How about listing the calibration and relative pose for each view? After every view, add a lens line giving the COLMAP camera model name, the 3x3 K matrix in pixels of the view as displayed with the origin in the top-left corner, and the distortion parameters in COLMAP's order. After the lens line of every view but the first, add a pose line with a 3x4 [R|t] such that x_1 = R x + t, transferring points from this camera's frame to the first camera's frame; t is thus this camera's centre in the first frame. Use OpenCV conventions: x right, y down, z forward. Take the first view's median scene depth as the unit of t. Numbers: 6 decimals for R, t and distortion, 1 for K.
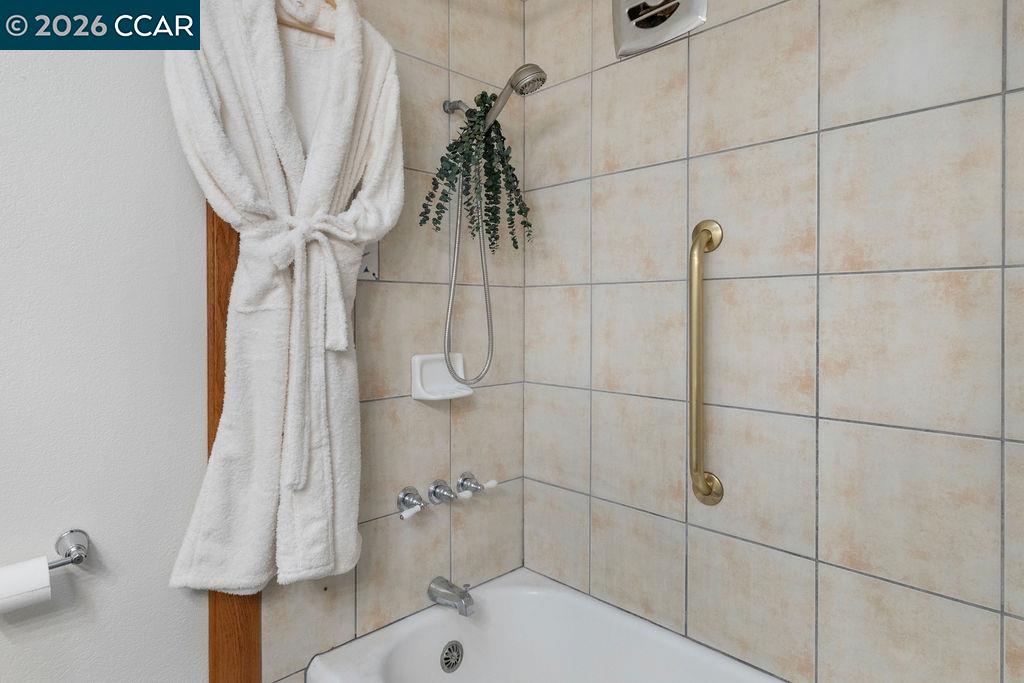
lens RADIAL K [[584.6, 0, 509.1], [0, 584.6, 312.7], [0, 0, 1]] dist [-0.001209, 0.001928]
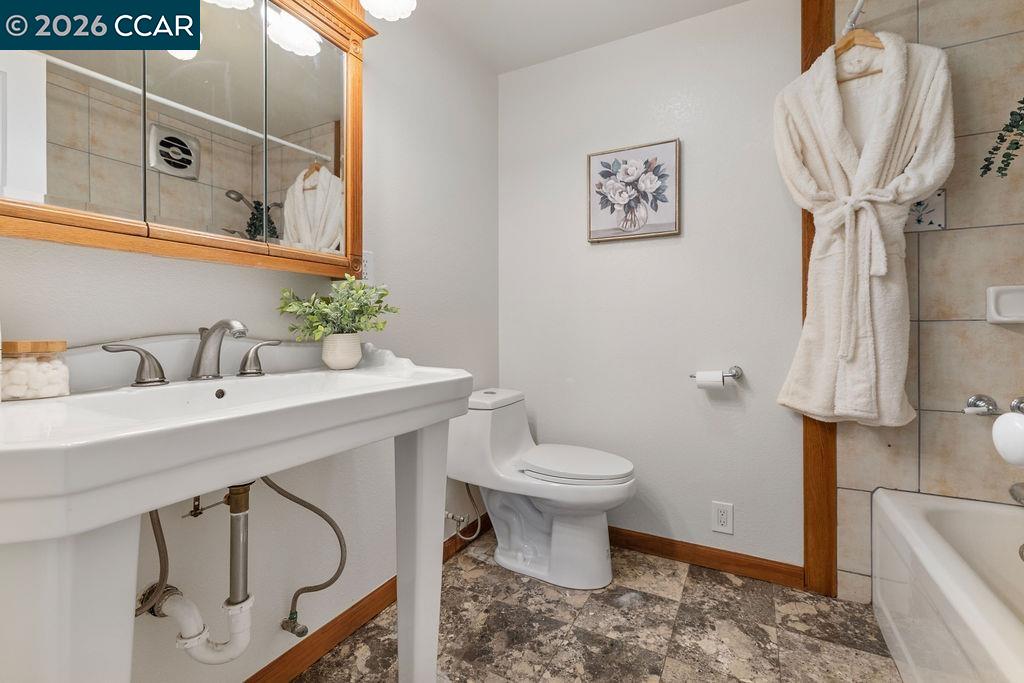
lens RADIAL K [[454.8, 0, 512.0], [0, 454.8, 333.0], [0, 0, 1]] dist [-0.000996, 0.001799]
pose [[0.306769, 0.007114, -0.951757, 0.546801], [0.001950, 0.999965, 0.008103, 0.202378], [0.951782, -0.004342, 0.306745, -0.286221]]
